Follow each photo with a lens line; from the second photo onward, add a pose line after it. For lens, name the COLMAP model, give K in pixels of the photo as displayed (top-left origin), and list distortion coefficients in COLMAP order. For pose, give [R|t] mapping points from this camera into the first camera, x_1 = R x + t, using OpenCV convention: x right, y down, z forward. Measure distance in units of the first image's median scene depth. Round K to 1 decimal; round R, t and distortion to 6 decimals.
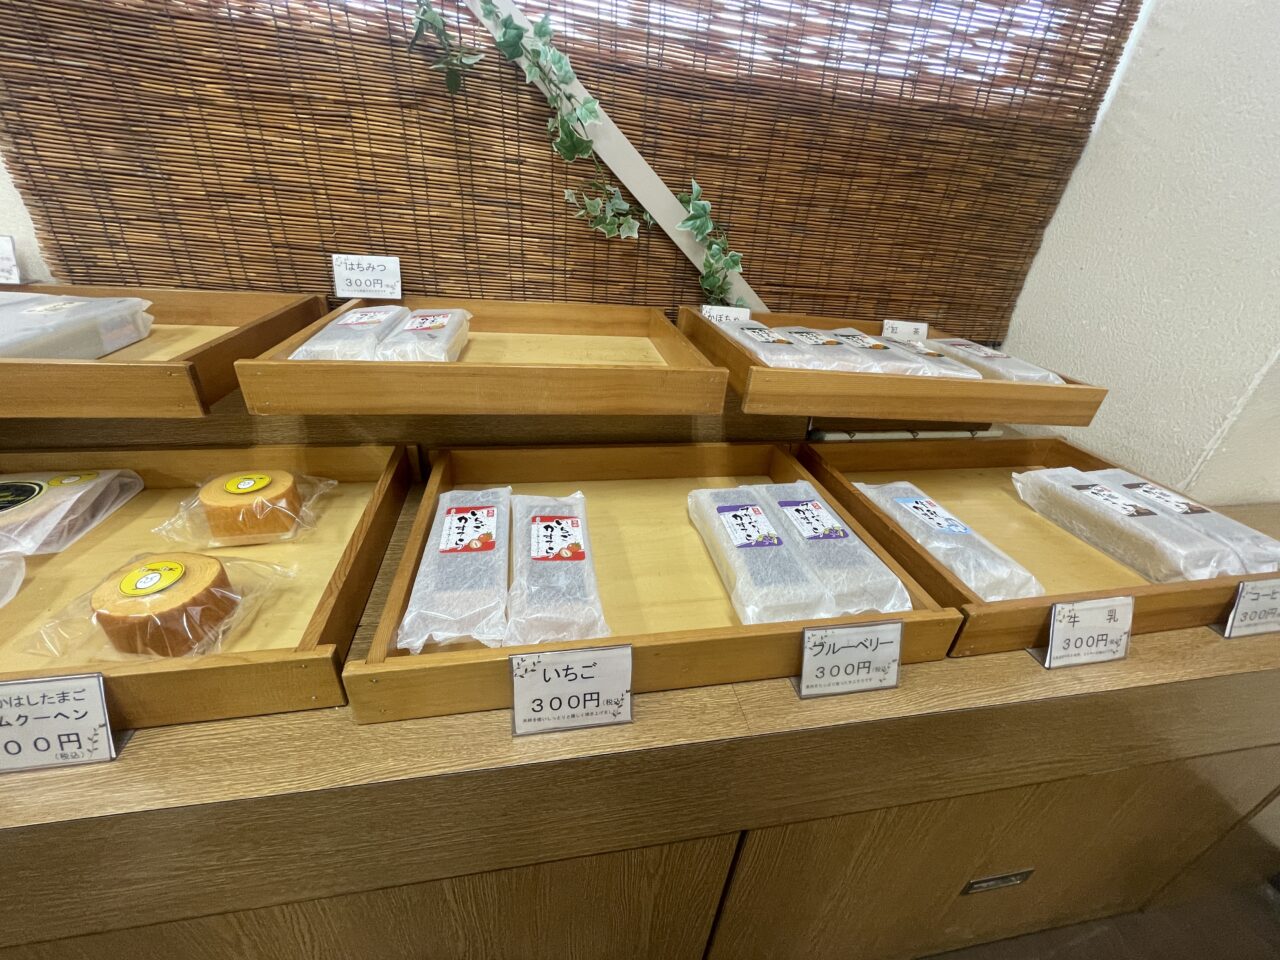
lens RADIAL K [[512.8, 0, 642.4], [0, 512.8, 478.5], [0, 0, 1]] dist [-0.003431, 0.000479]
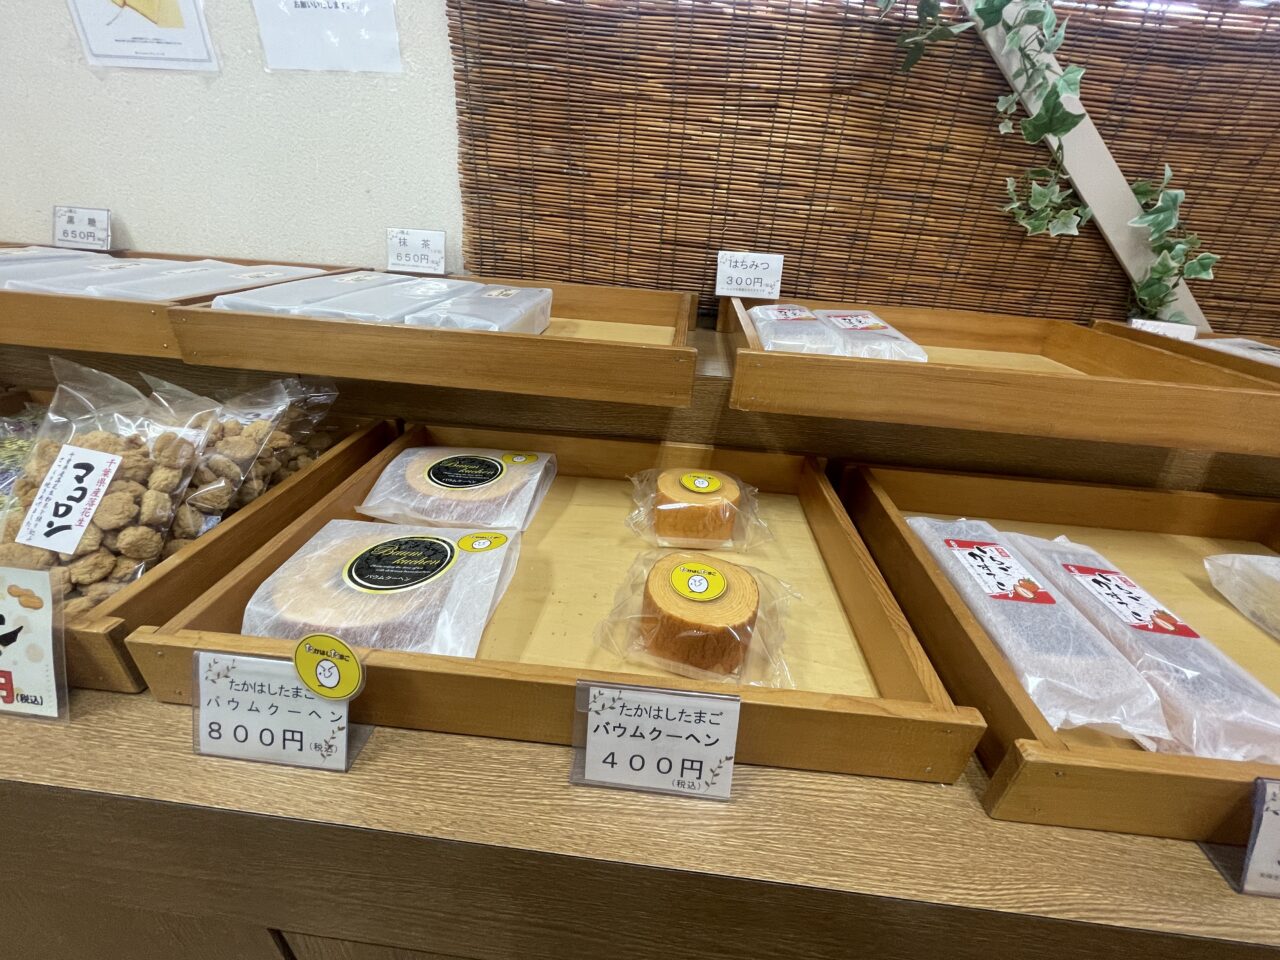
lens RADIAL K [[512.8, 0, 640.1], [0, 512.8, 479.1], [0, 0, 1]] dist [-0.003431, 0.000479]
pose [[0.965338, 0.109689, -0.236834, -0.511085], [-0.118932, 0.992586, -0.025053, 0.031219], [0.232330, 0.052352, 0.971227, 0.057768]]
